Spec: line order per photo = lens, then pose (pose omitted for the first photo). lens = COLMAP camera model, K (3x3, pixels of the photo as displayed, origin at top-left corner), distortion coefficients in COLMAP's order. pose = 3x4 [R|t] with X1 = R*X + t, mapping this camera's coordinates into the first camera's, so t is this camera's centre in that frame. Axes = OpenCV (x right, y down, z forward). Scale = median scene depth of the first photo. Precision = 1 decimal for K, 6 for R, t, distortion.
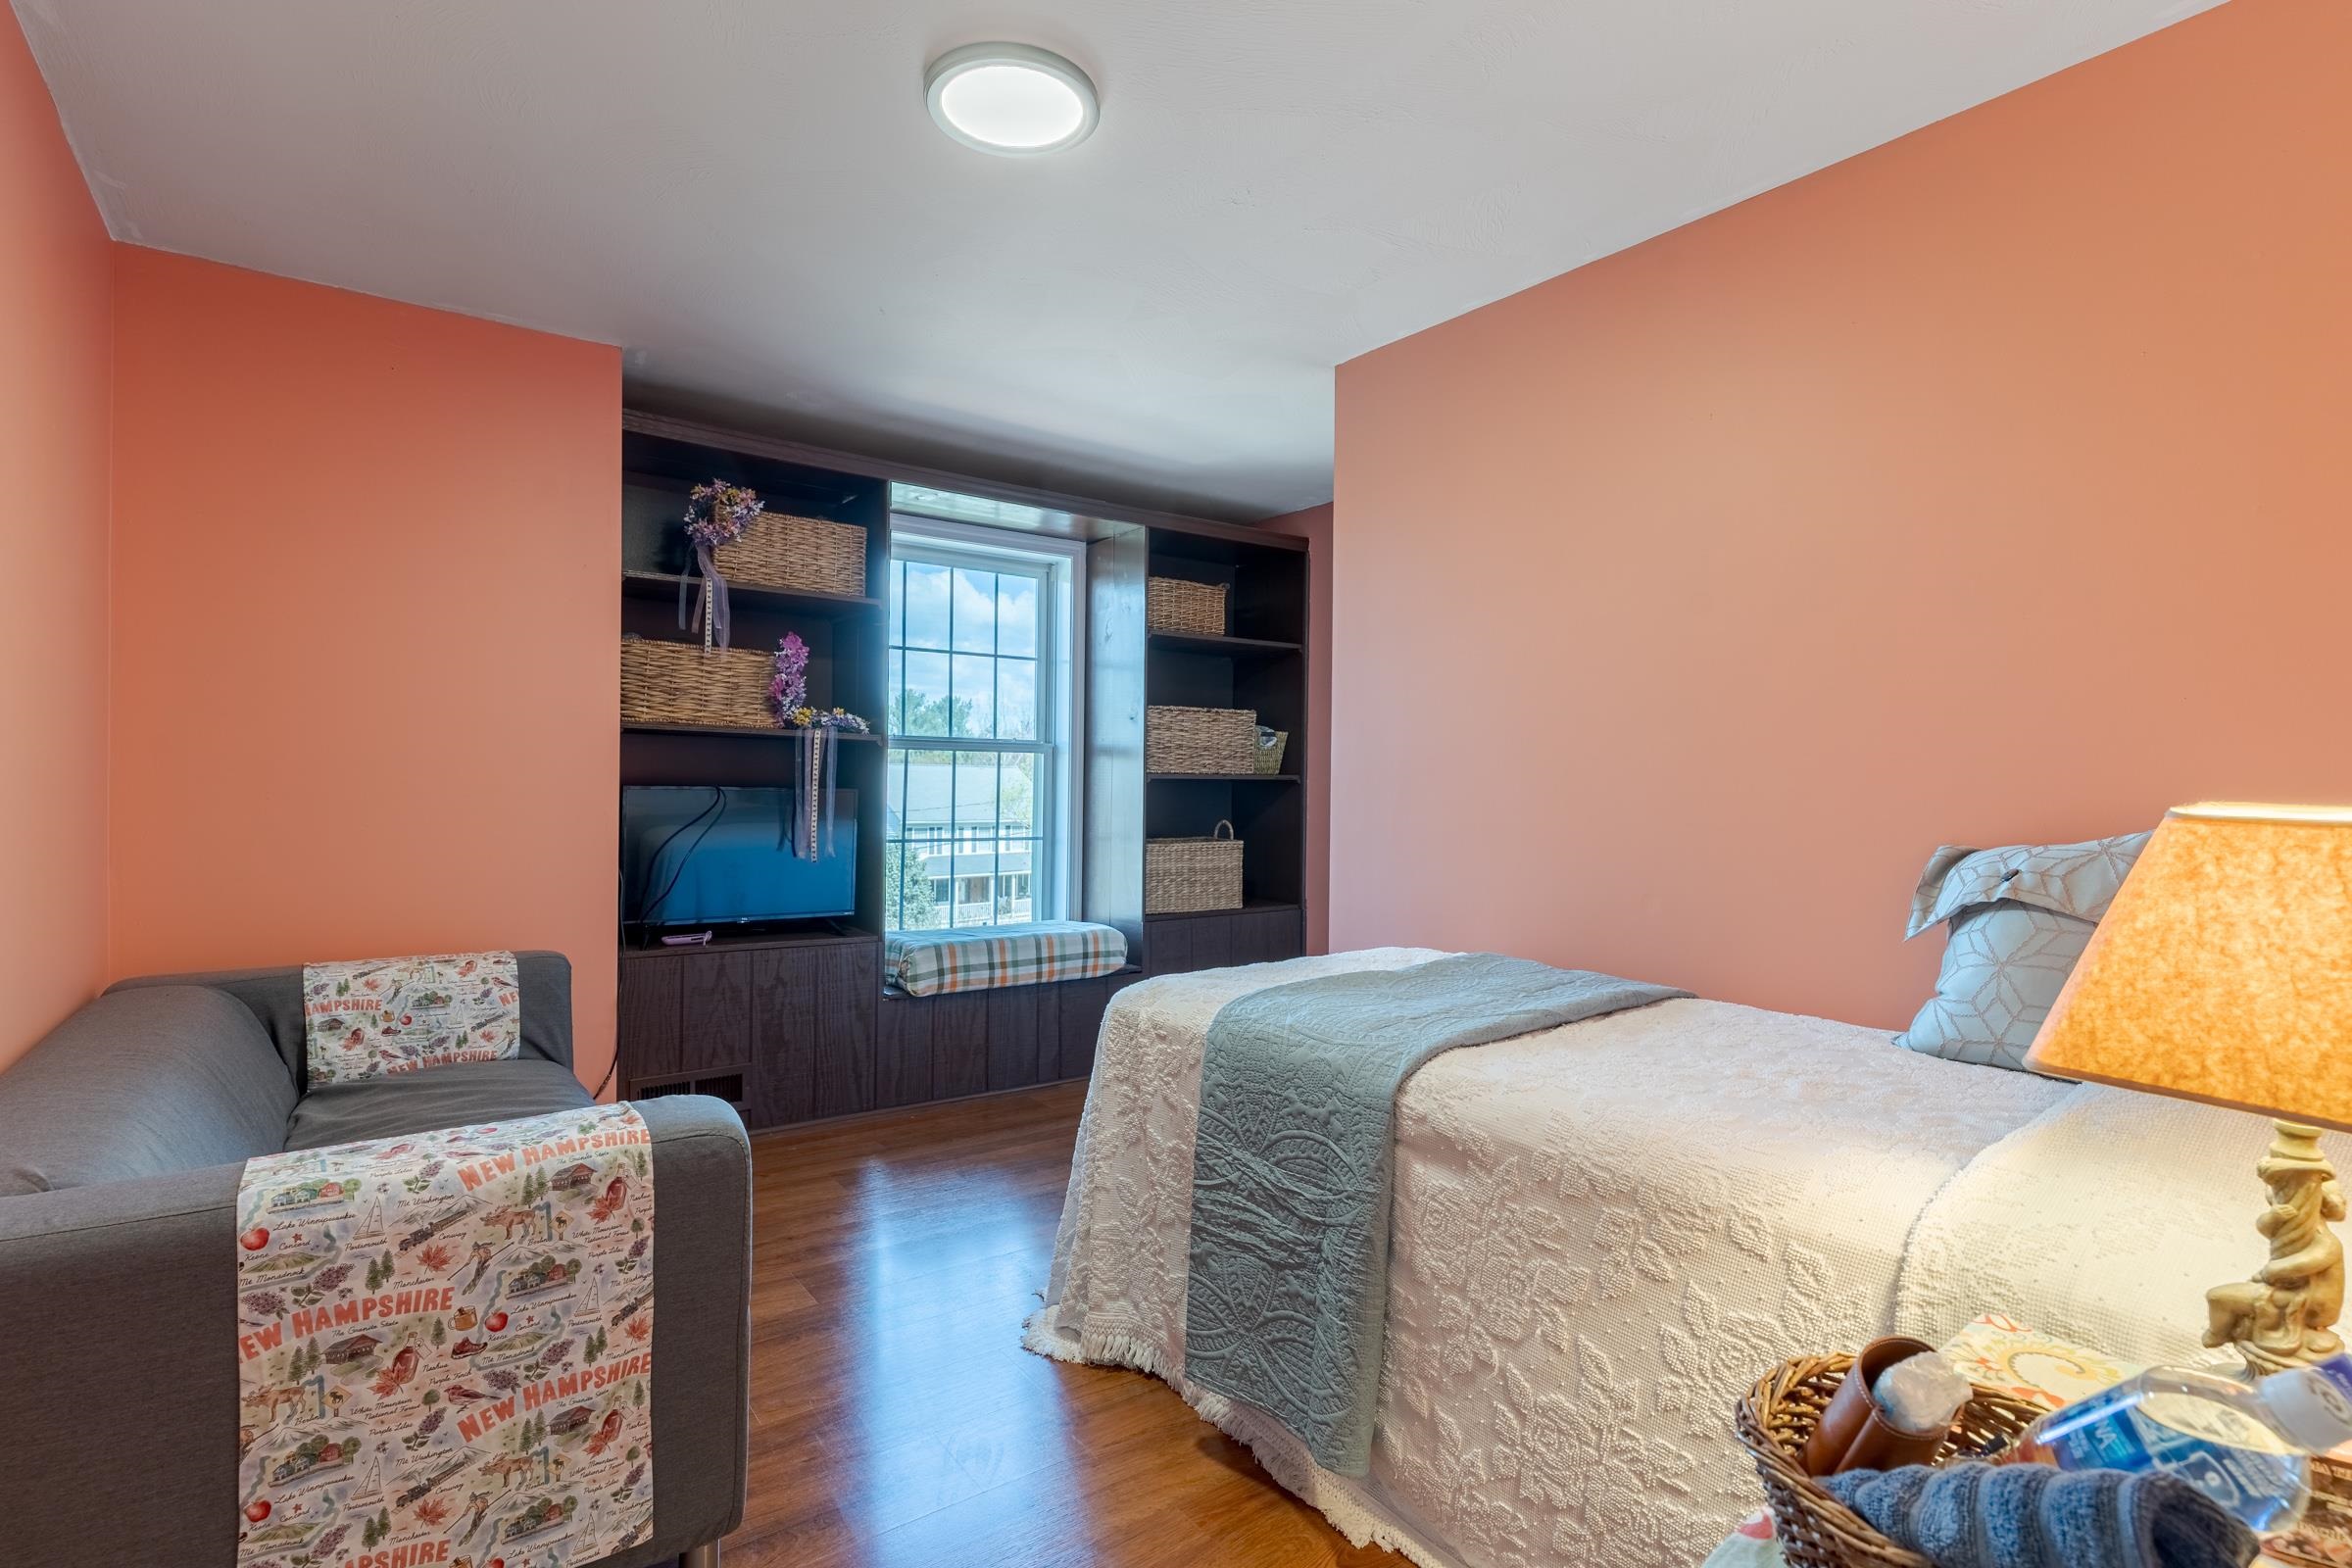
lens RADIAL K [[1113.3, 0, 1180.1], [0, 1113.3, 788.5], [0, 0, 1]] dist [-0.000156, -0.001140]
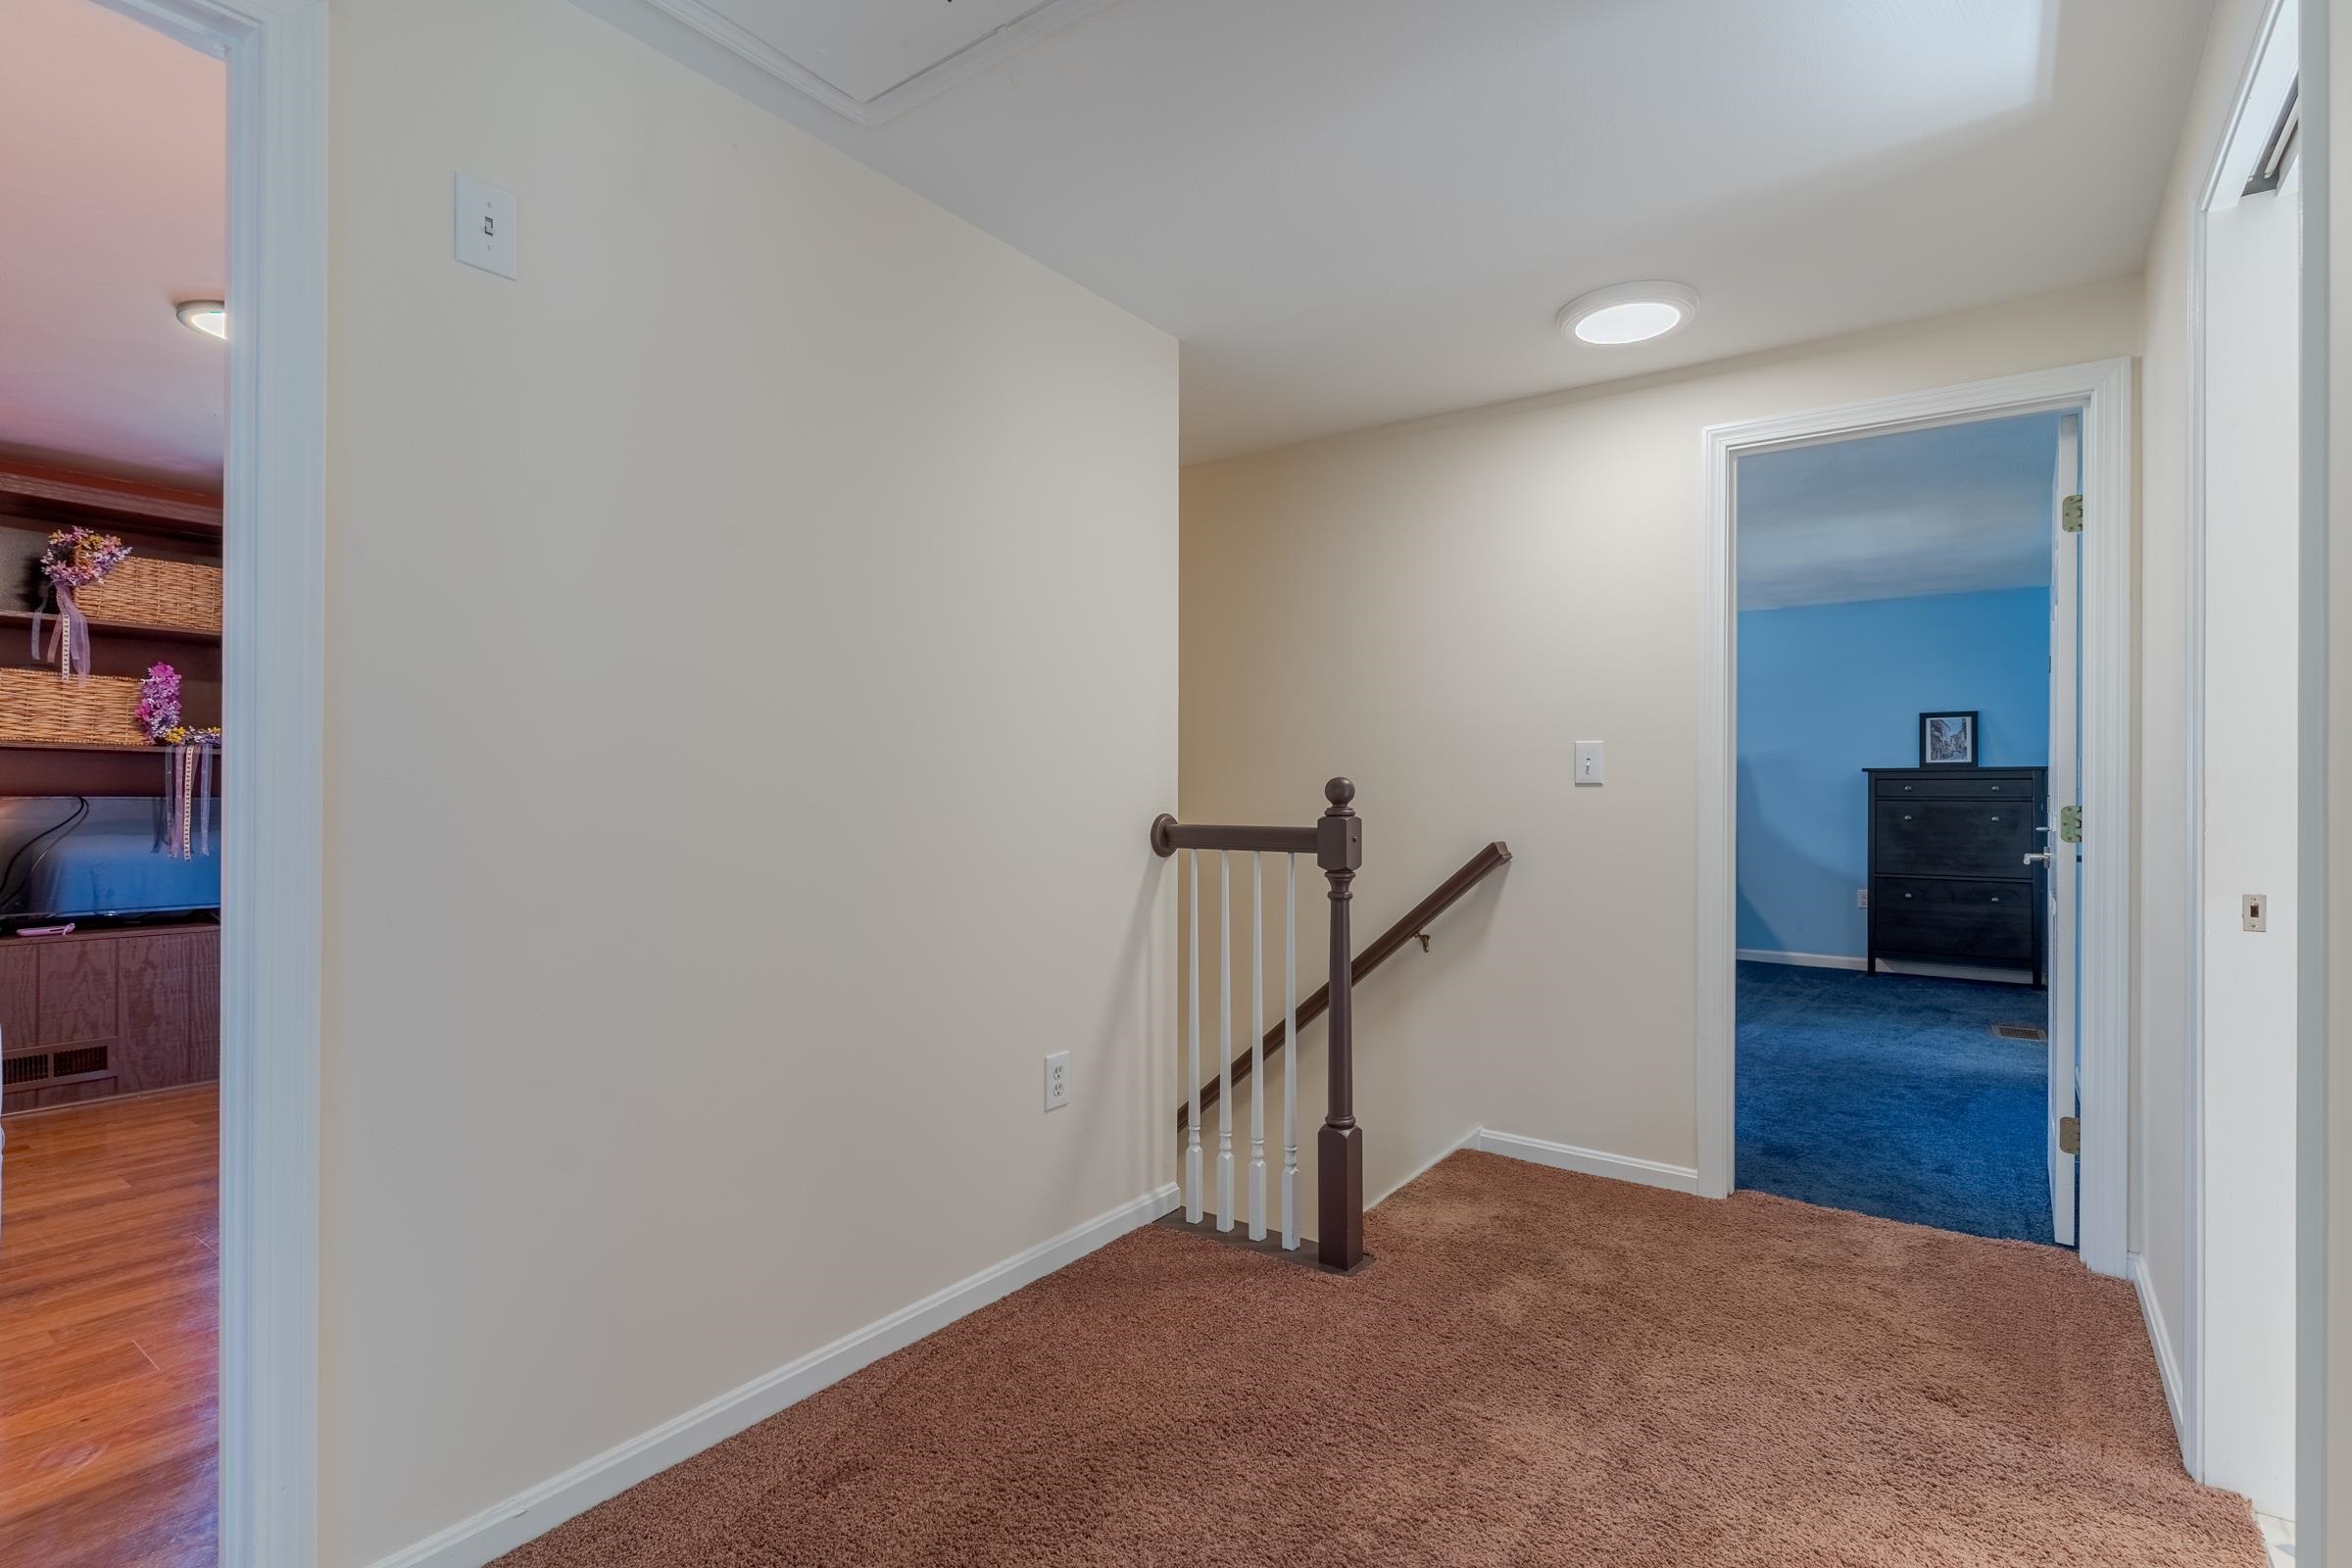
lens RADIAL K [[1113.3, 0, 1177.1], [0, 1113.3, 791.4], [0, 0, 1]] dist [-0.000156, -0.001140]
pose [[0.952856, -0.012822, 0.303151, 0.309686], [0.015774, 0.999849, -0.007293, 0.019078], [-0.303012, 0.011731, 0.952915, -0.425252]]
